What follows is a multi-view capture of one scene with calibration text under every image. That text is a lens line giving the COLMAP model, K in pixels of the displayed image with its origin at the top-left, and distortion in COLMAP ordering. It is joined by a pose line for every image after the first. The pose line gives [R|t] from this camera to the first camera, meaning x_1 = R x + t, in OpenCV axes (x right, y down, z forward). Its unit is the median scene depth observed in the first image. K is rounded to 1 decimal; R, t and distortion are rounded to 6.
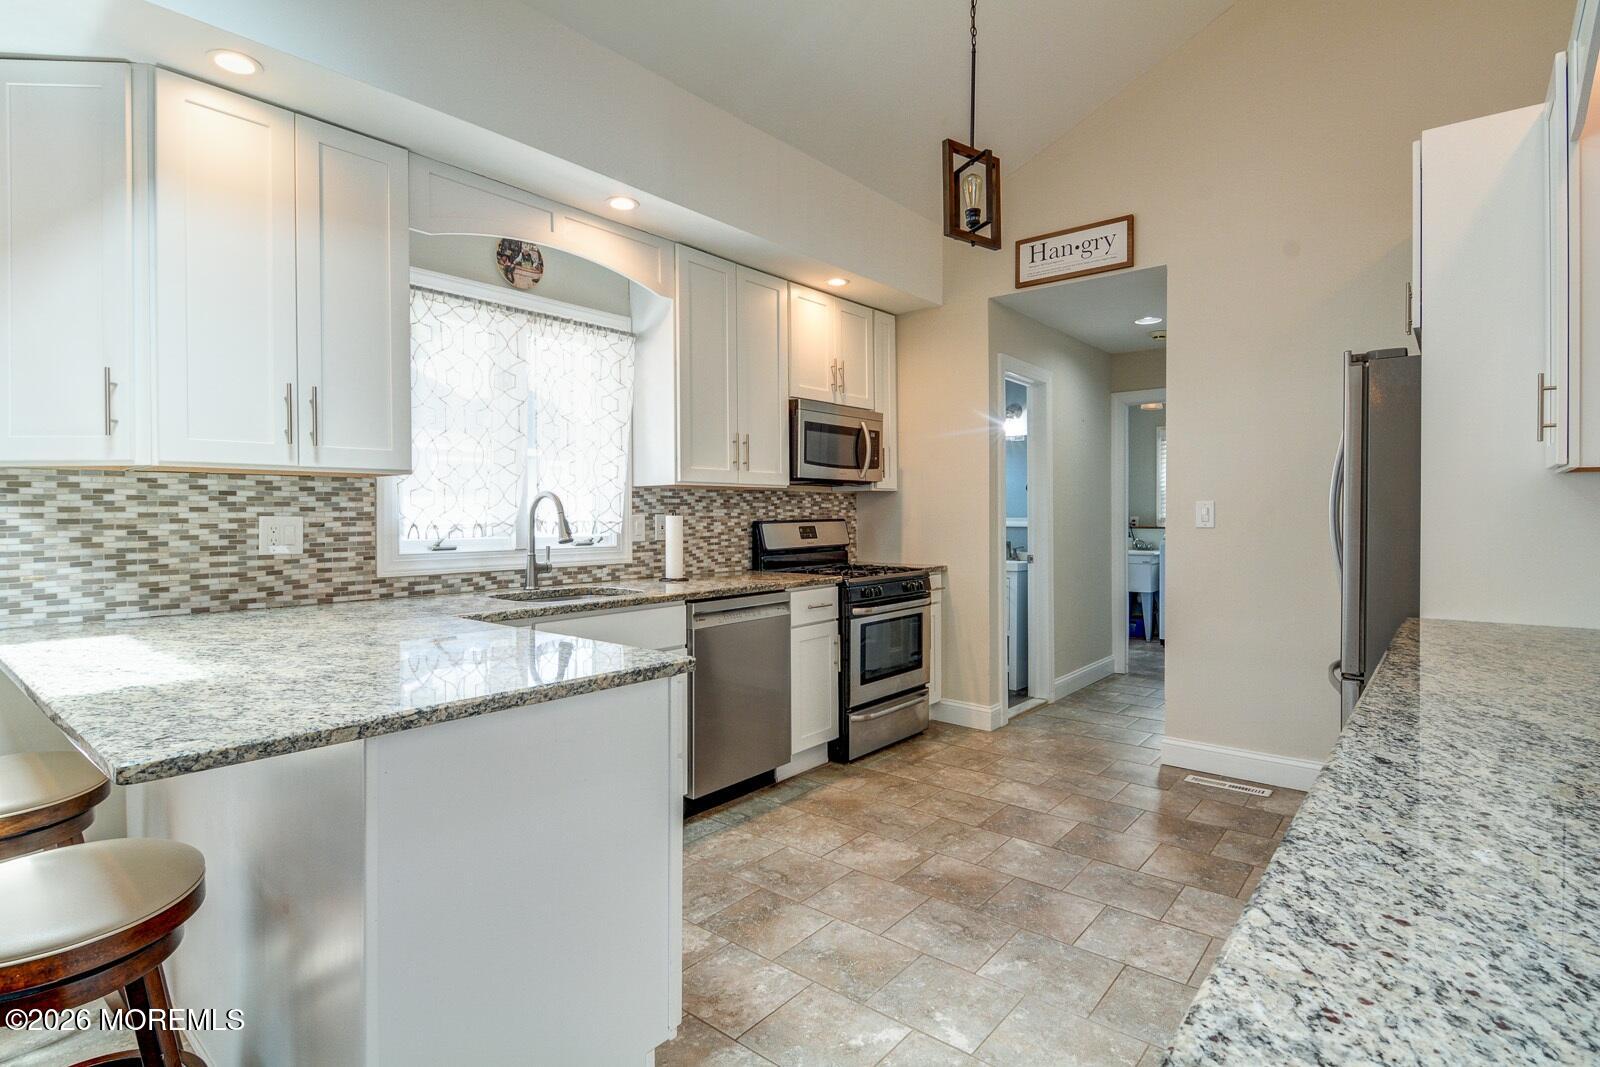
lens RADIAL K [[792.0, 0, 794.5], [0, 792.0, 524.5], [0, 0, 1]] dist [-0.001741, -0.006059]
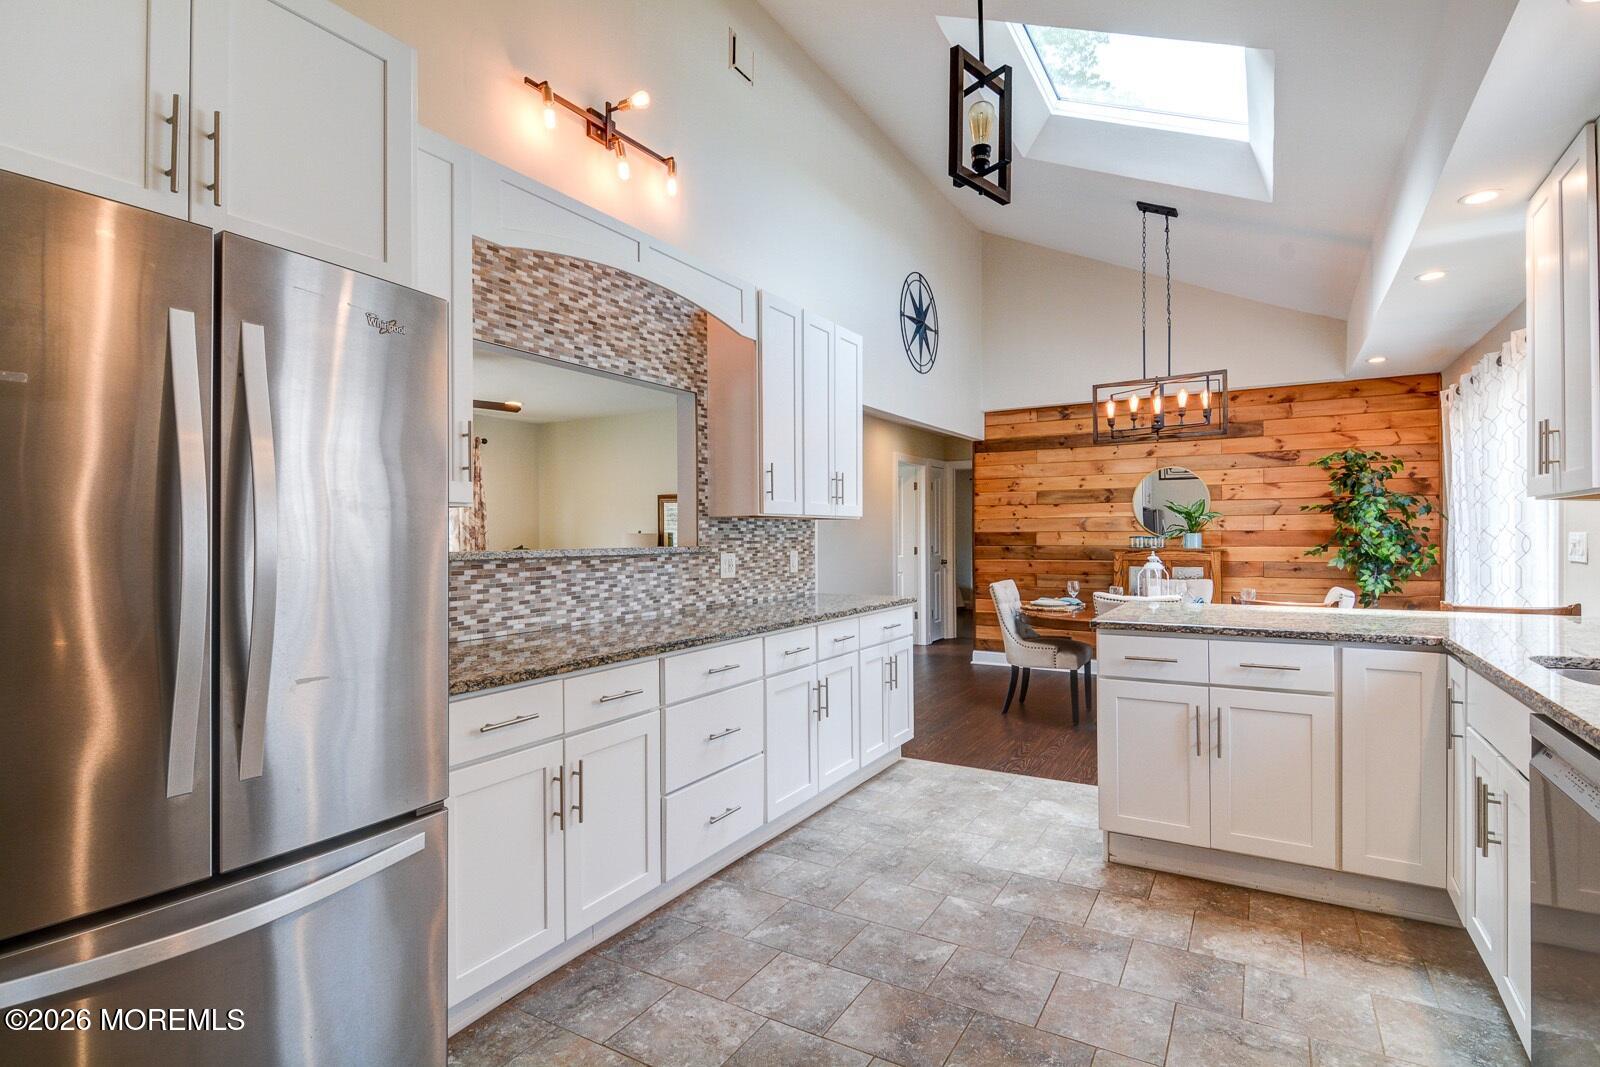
lens RADIAL K [[792.0, 0, 765.7], [0, 792.0, 527.4], [0, 0, 1]] dist [-0.001741, -0.006059]
pose [[-0.992817, 0.014363, -0.118781, 0.493334], [0.014559, 0.999894, -0.000785, -0.035746], [0.118757, -0.002508, -0.992920, 1.638634]]
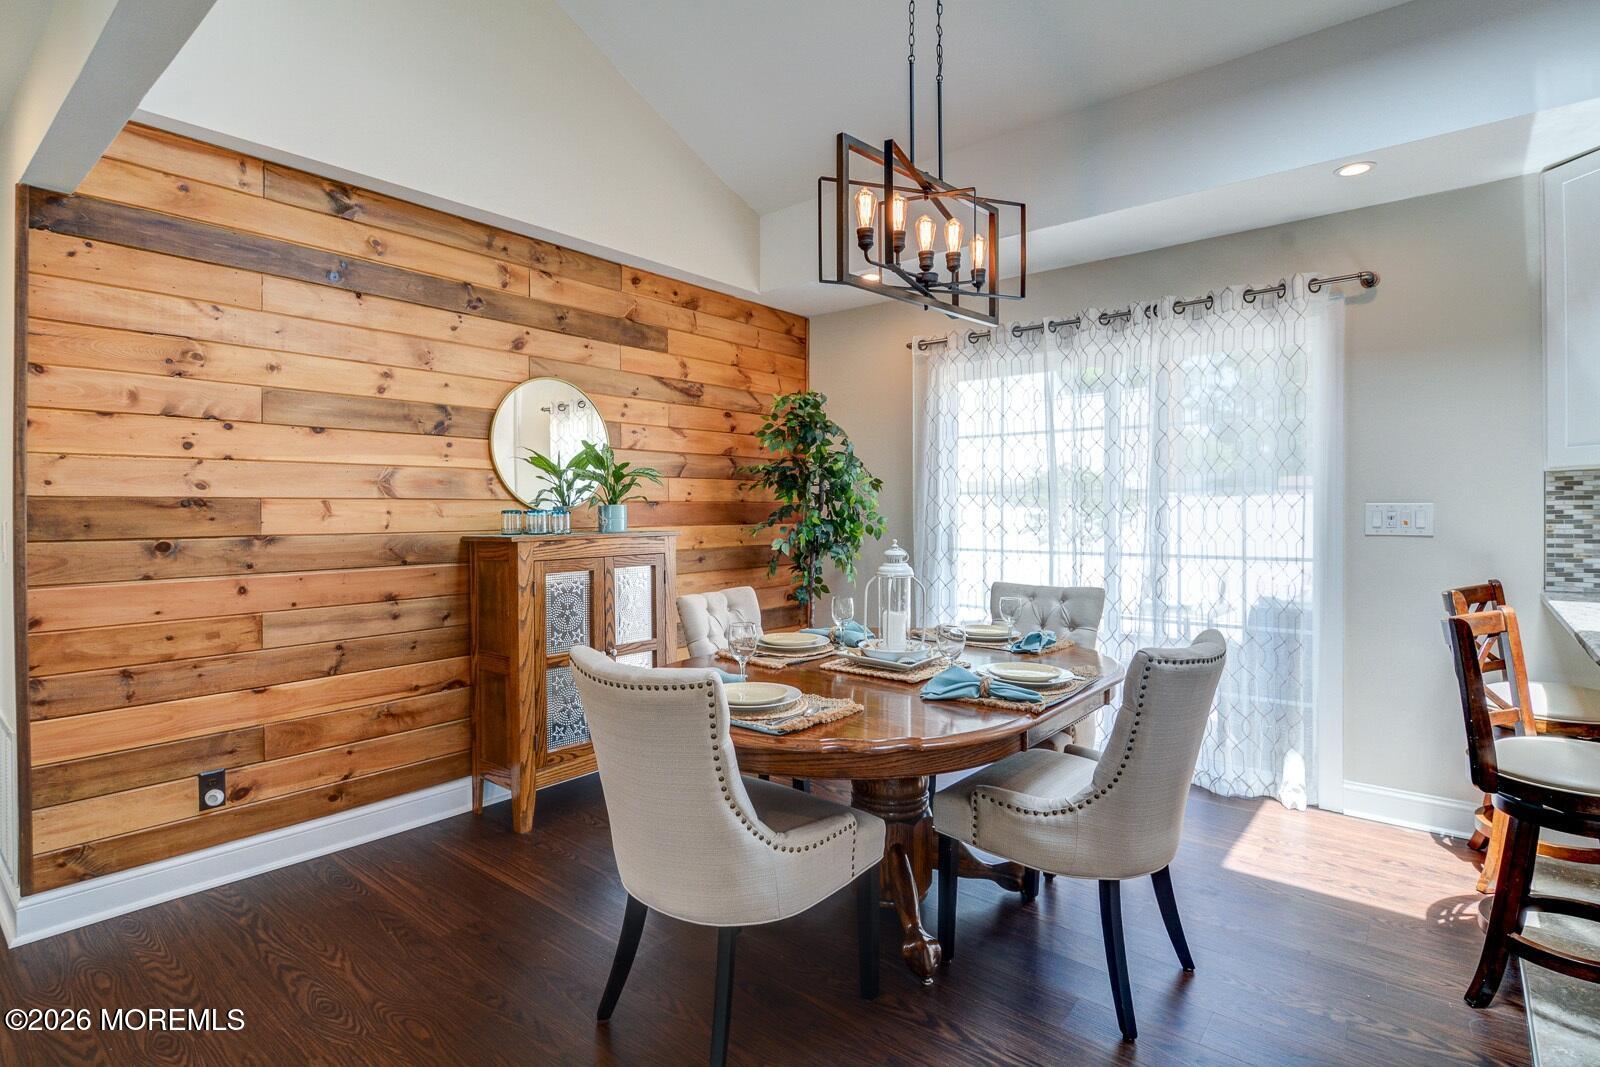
lens RADIAL K [[792.0, 0, 802.9], [0, 792.0, 511.1], [0, 0, 1]] dist [-0.001741, -0.006059]
pose [[0.005288, 0.012854, -0.999903, 0.246690], [-0.006137, 0.999899, 0.012822, -0.010098], [0.999967, 0.006069, 0.005366, -0.226968]]
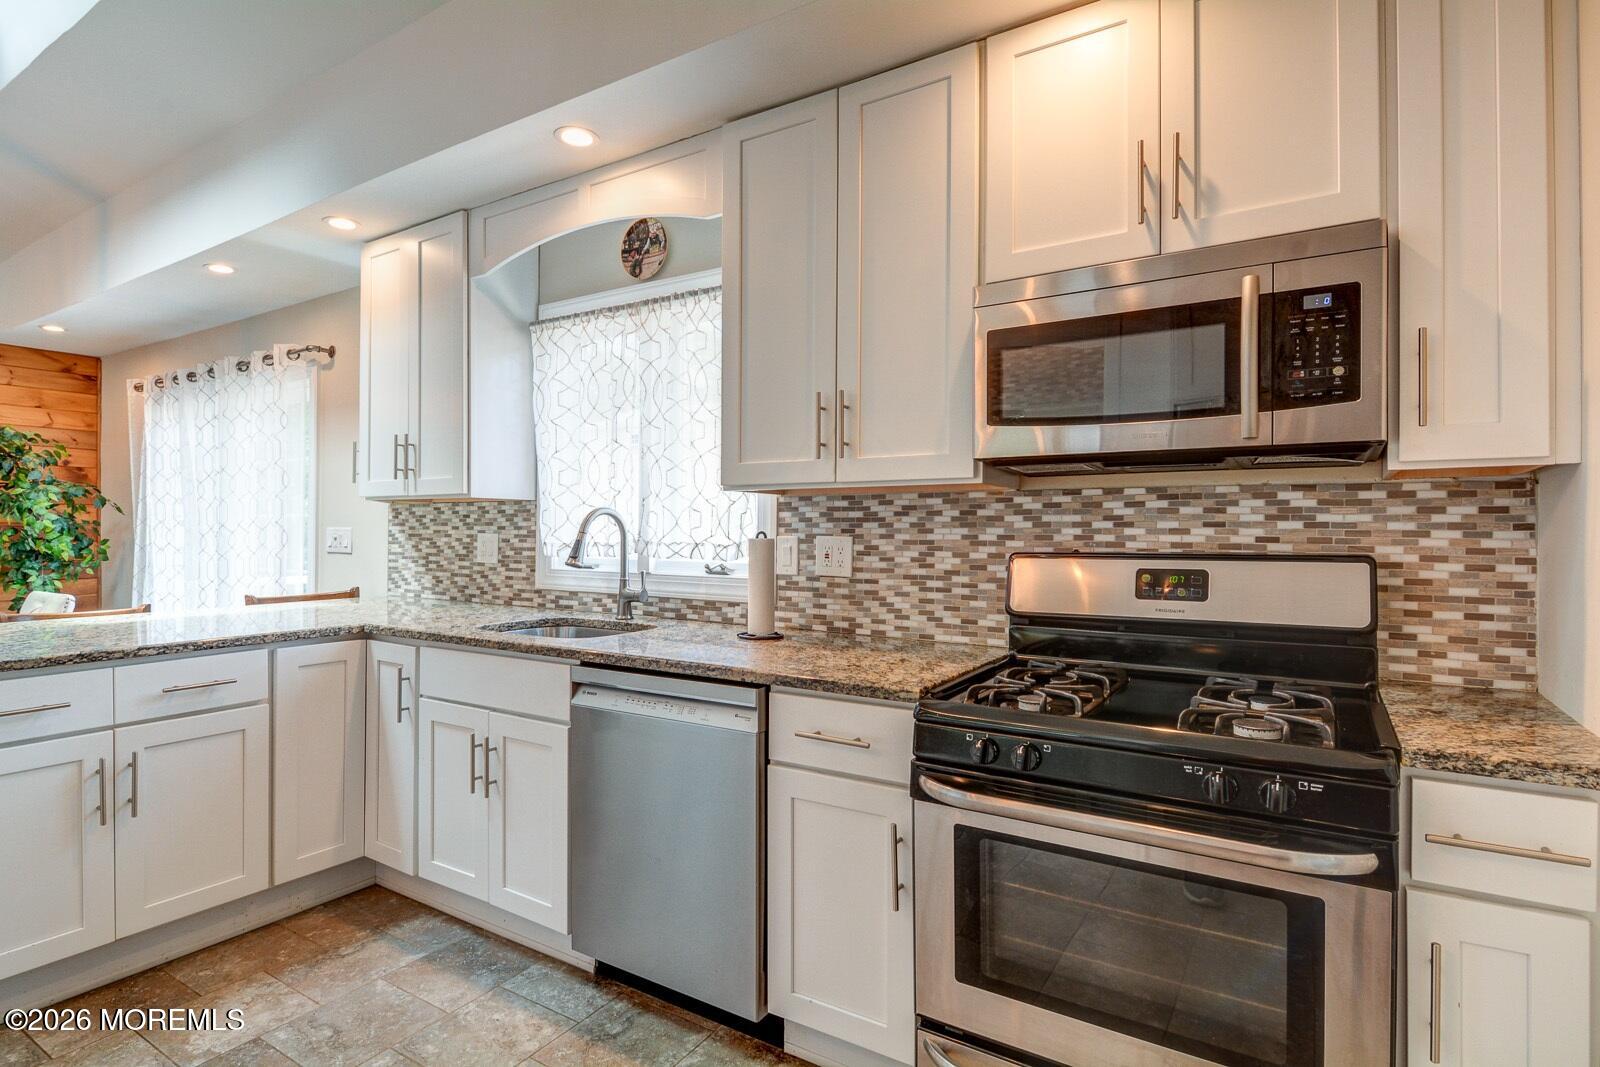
lens RADIAL K [[792.0, 0, 799.8], [0, 792.0, 527.0], [0, 0, 1]] dist [-0.001741, -0.006059]
pose [[0.137867, 0.006095, -0.990432, 0.658134], [-0.014345, 0.999888, 0.004157, -0.031301], [0.990347, 0.013635, 0.137939, 1.241000]]
